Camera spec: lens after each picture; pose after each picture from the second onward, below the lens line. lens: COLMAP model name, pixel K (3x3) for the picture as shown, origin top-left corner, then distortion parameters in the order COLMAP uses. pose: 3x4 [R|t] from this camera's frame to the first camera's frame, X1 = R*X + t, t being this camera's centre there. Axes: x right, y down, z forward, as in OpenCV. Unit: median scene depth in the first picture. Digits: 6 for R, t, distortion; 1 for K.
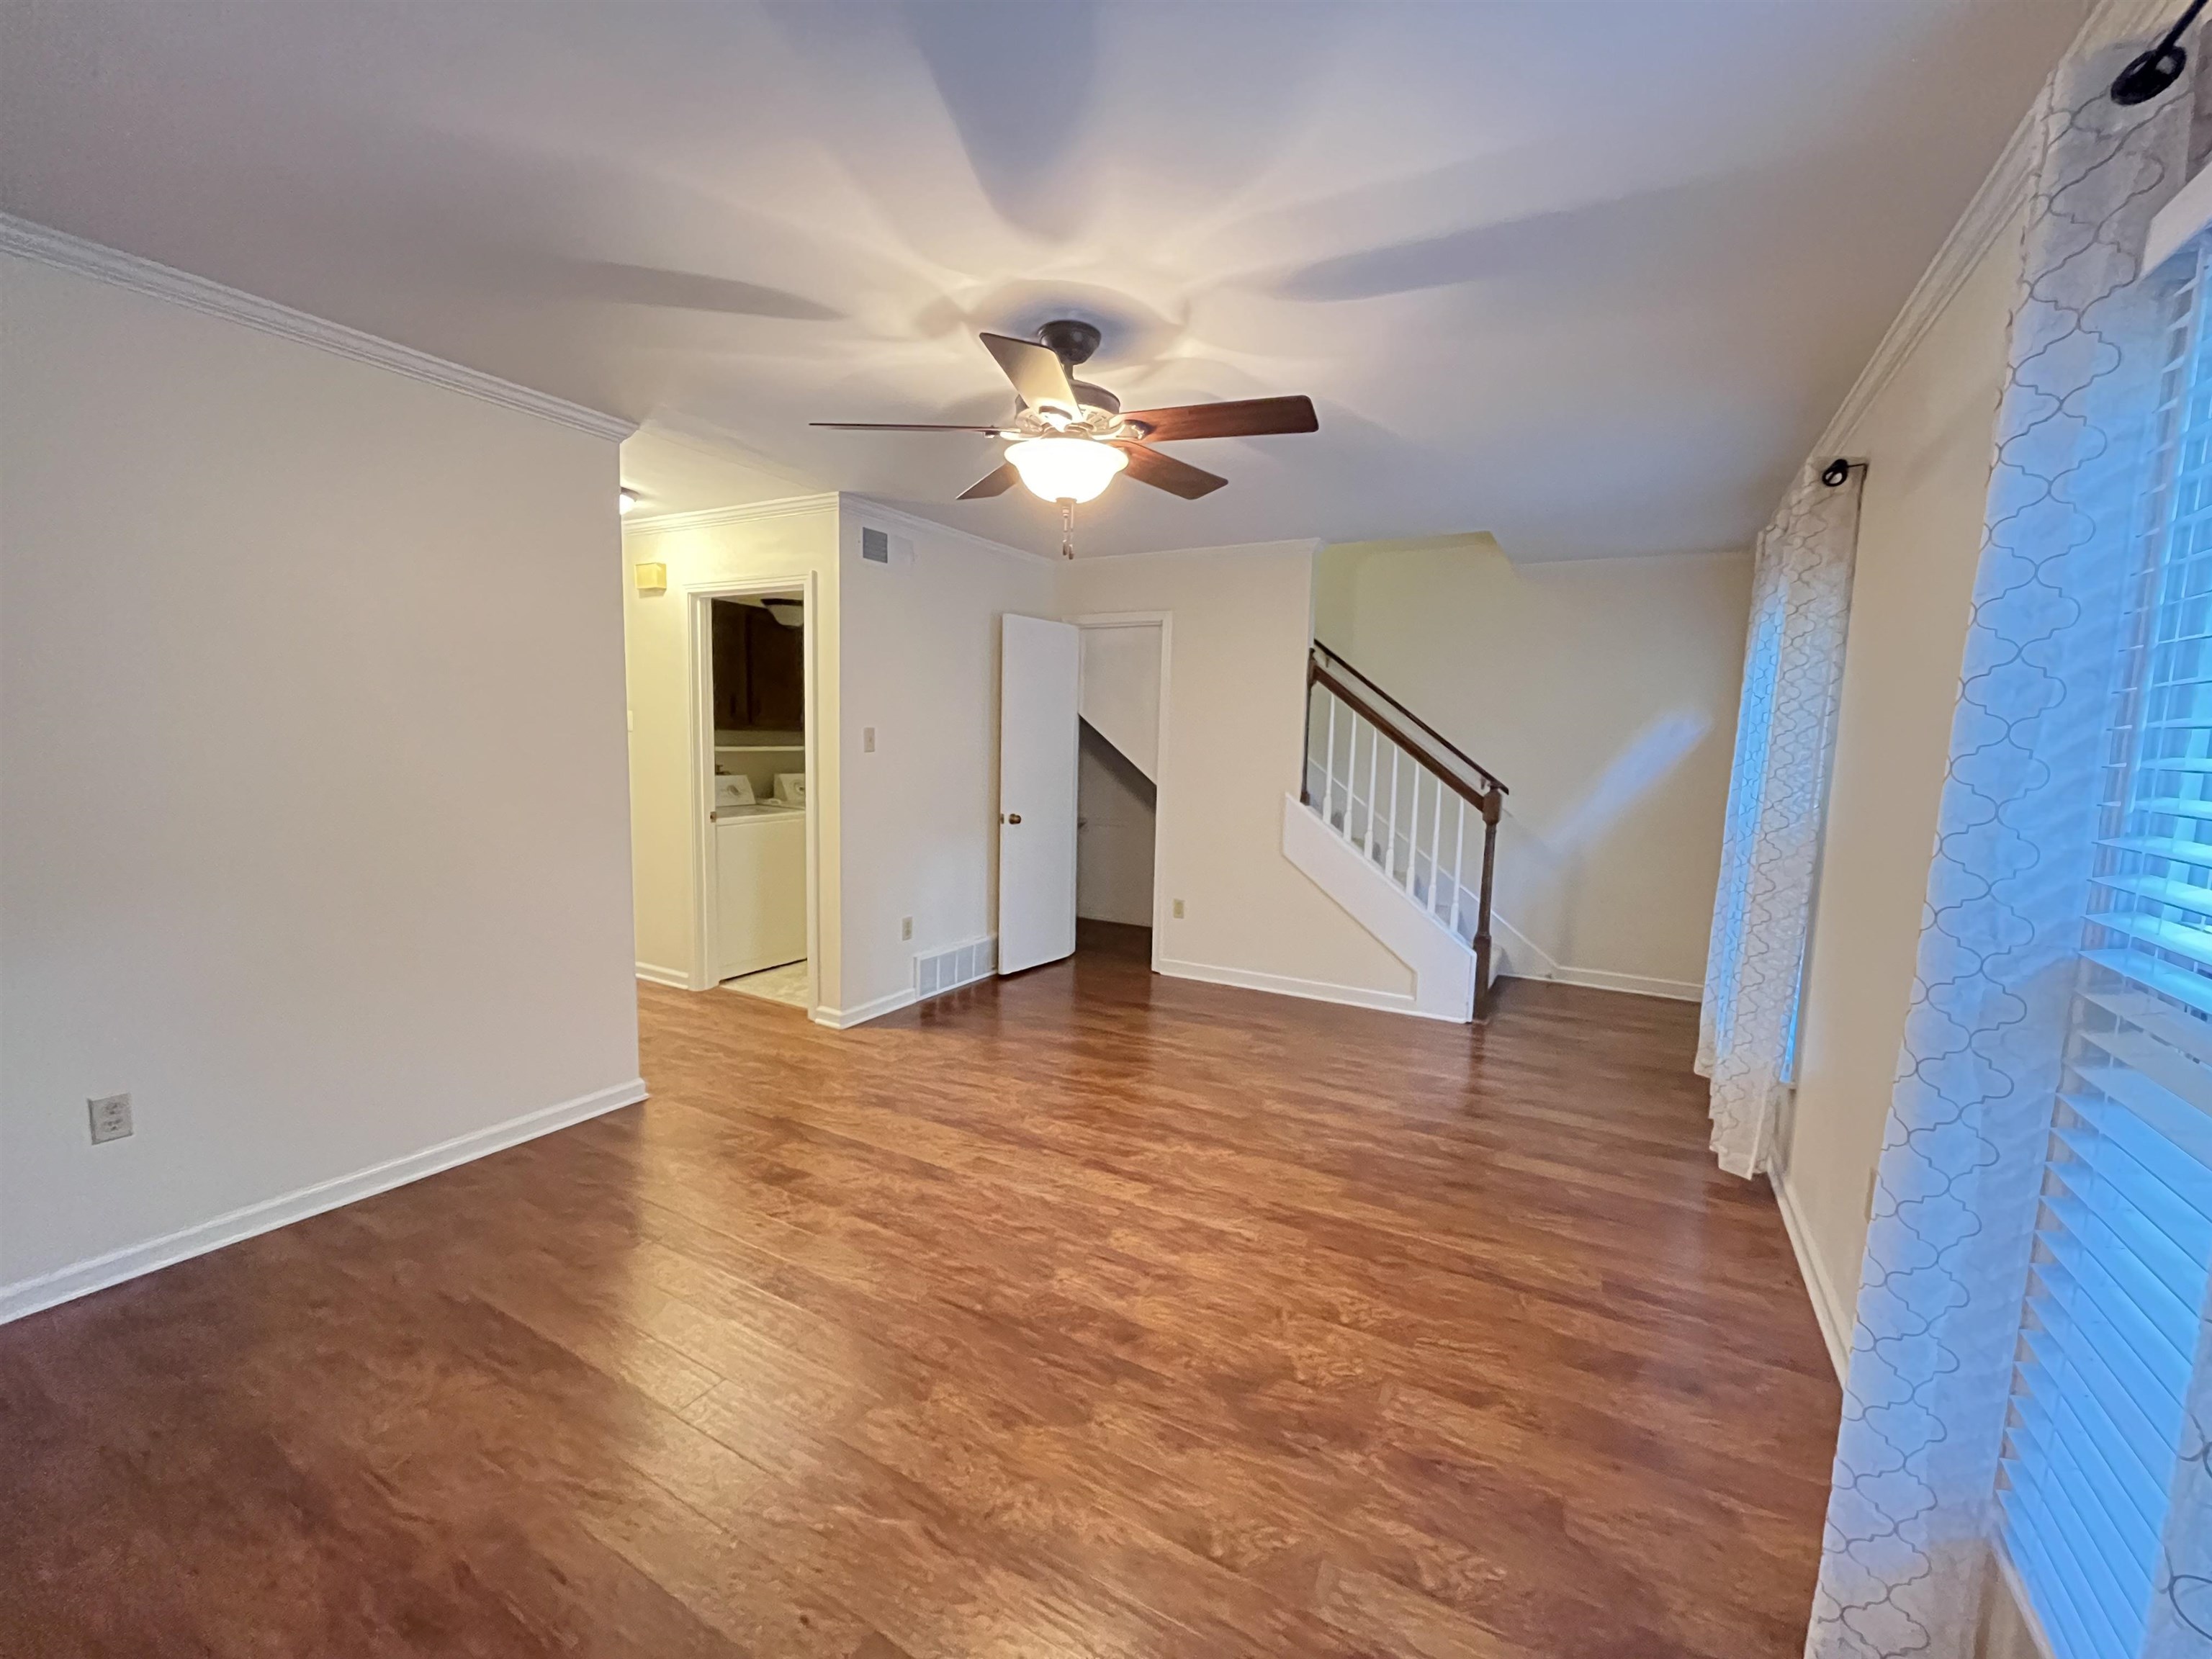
lens RADIAL K [[895.3, 0, 1106.0], [0, 895.3, 829.5], [0, 0, 1]] dist [-0.002650, -0.000080]
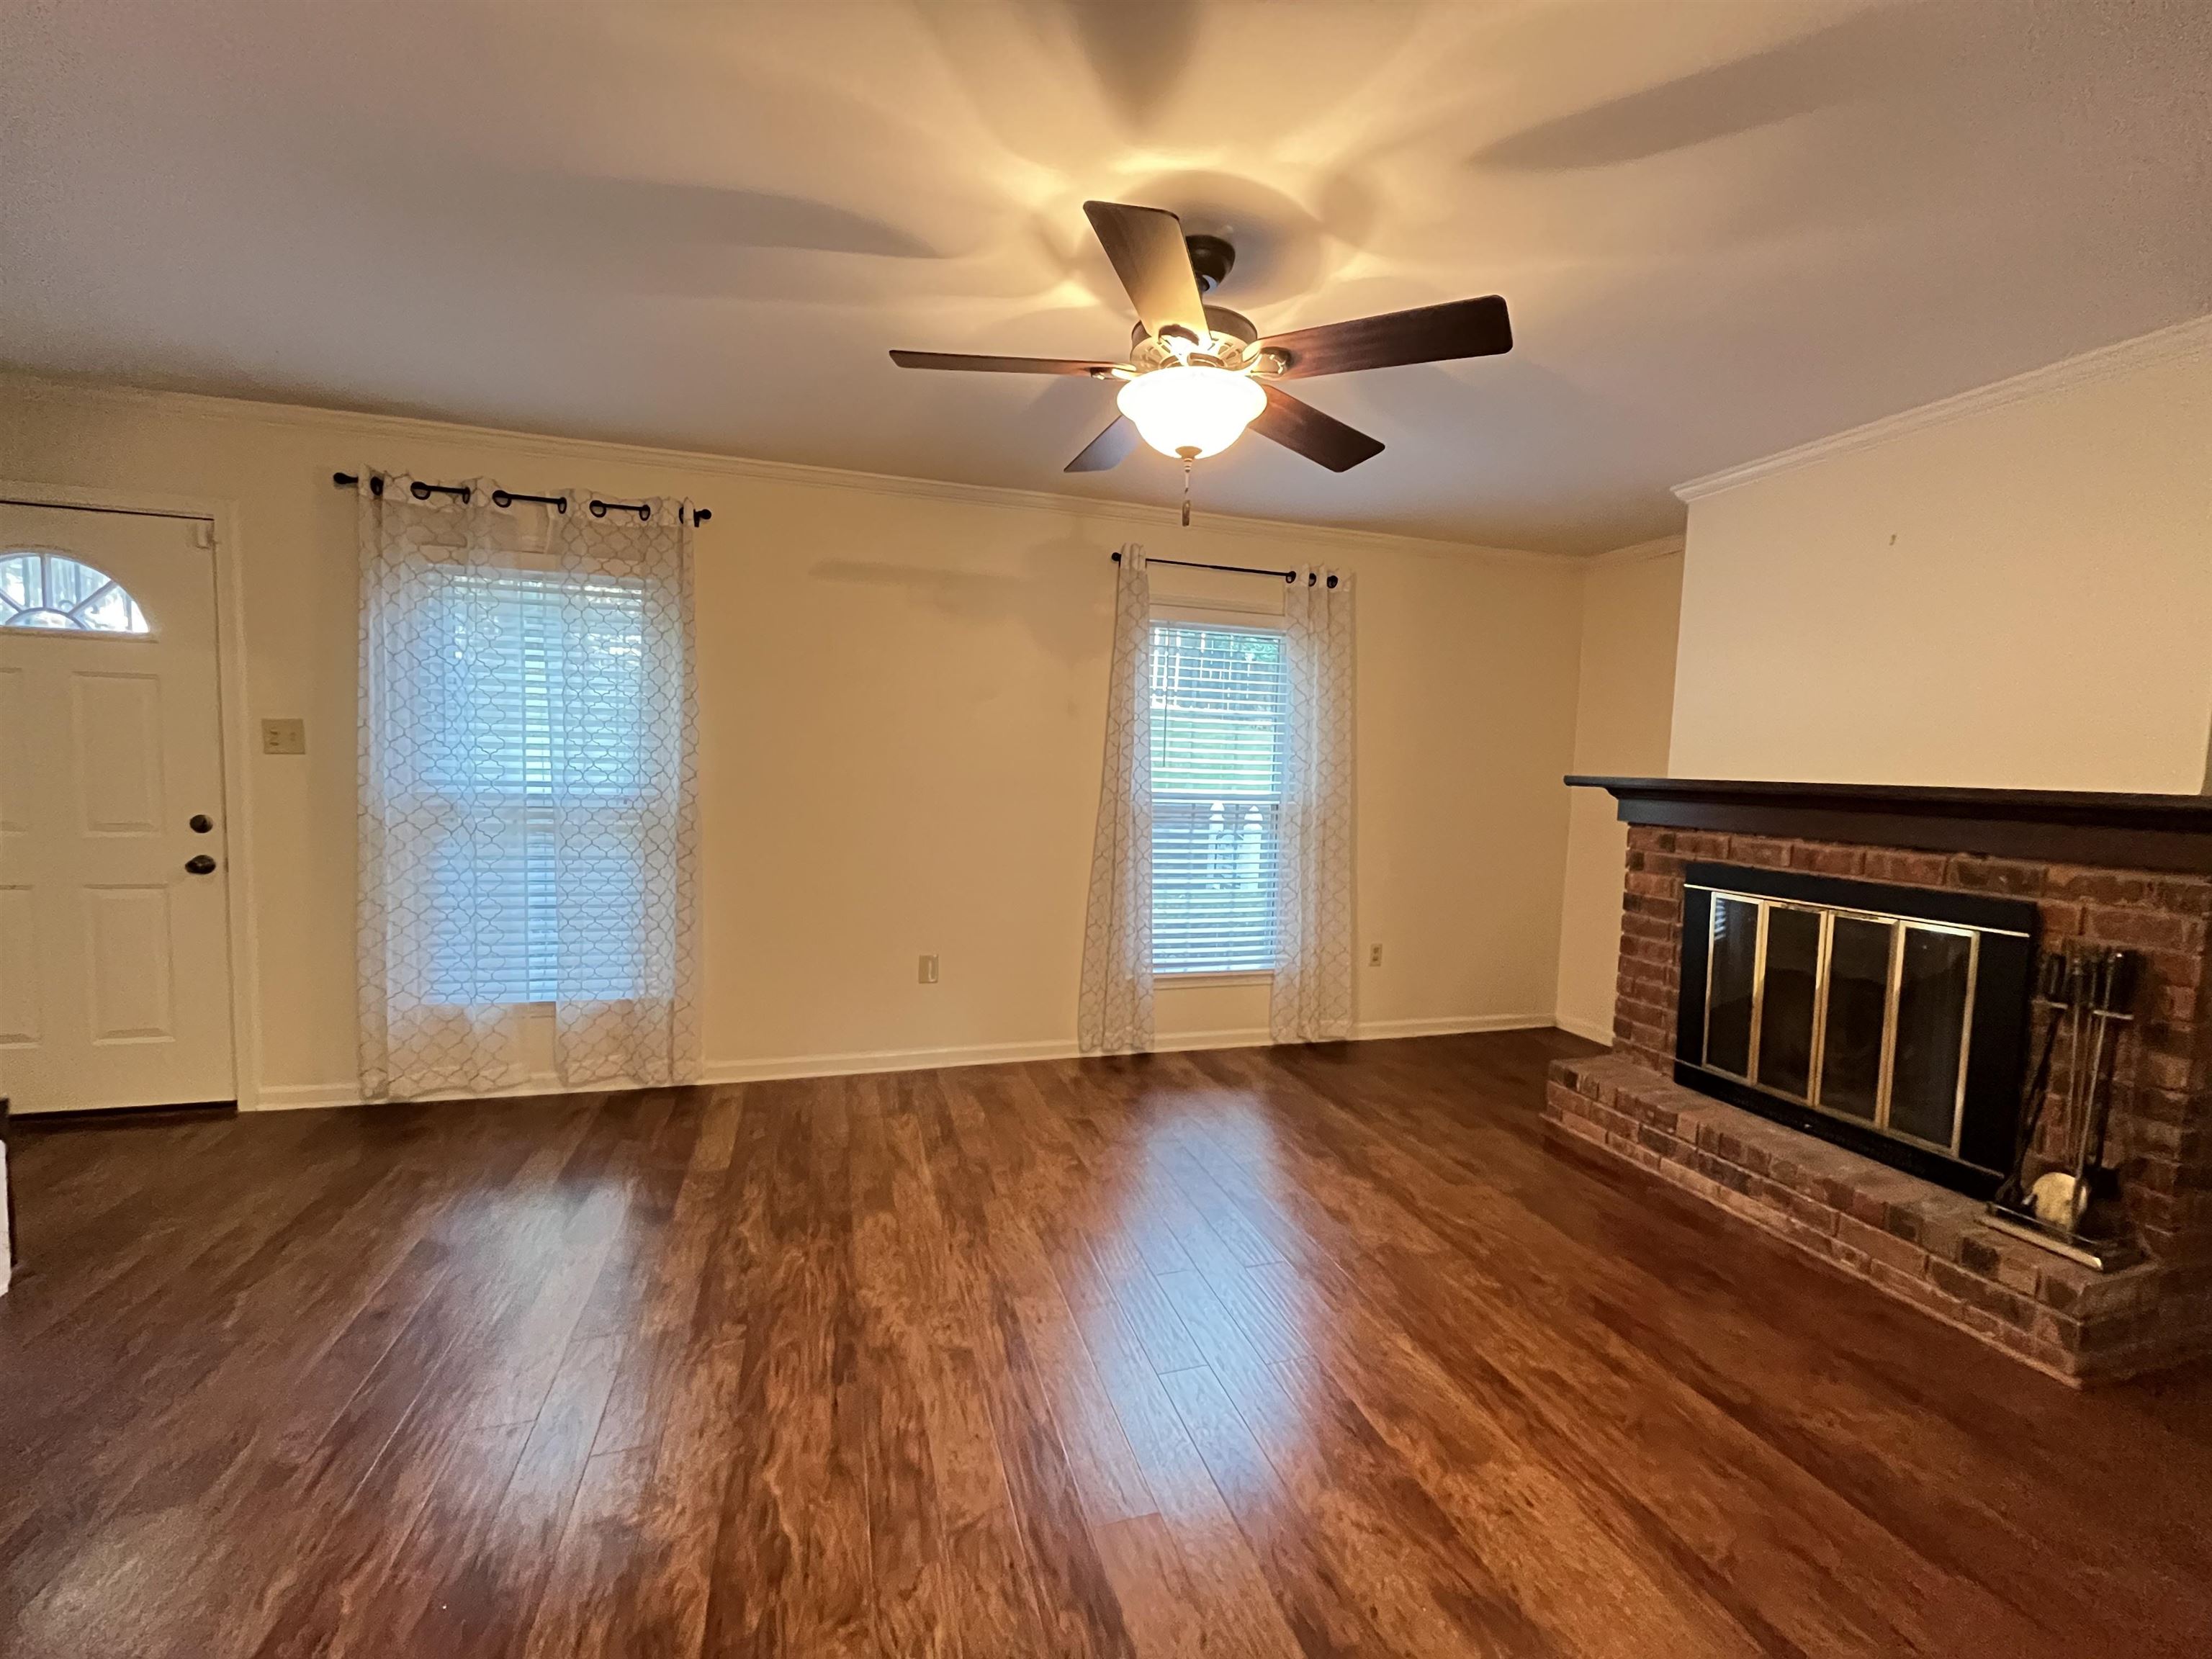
lens RADIAL K [[895.3, 0, 1106.0], [0, 895.3, 829.5], [0, 0, 1]] dist [-0.002650, -0.000080]
pose [[-0.730038, -0.091531, 0.677249, -0.519306], [0.022971, 0.987144, 0.158175, -0.136016], [-0.683020, 0.131031, -0.718550, 1.505582]]
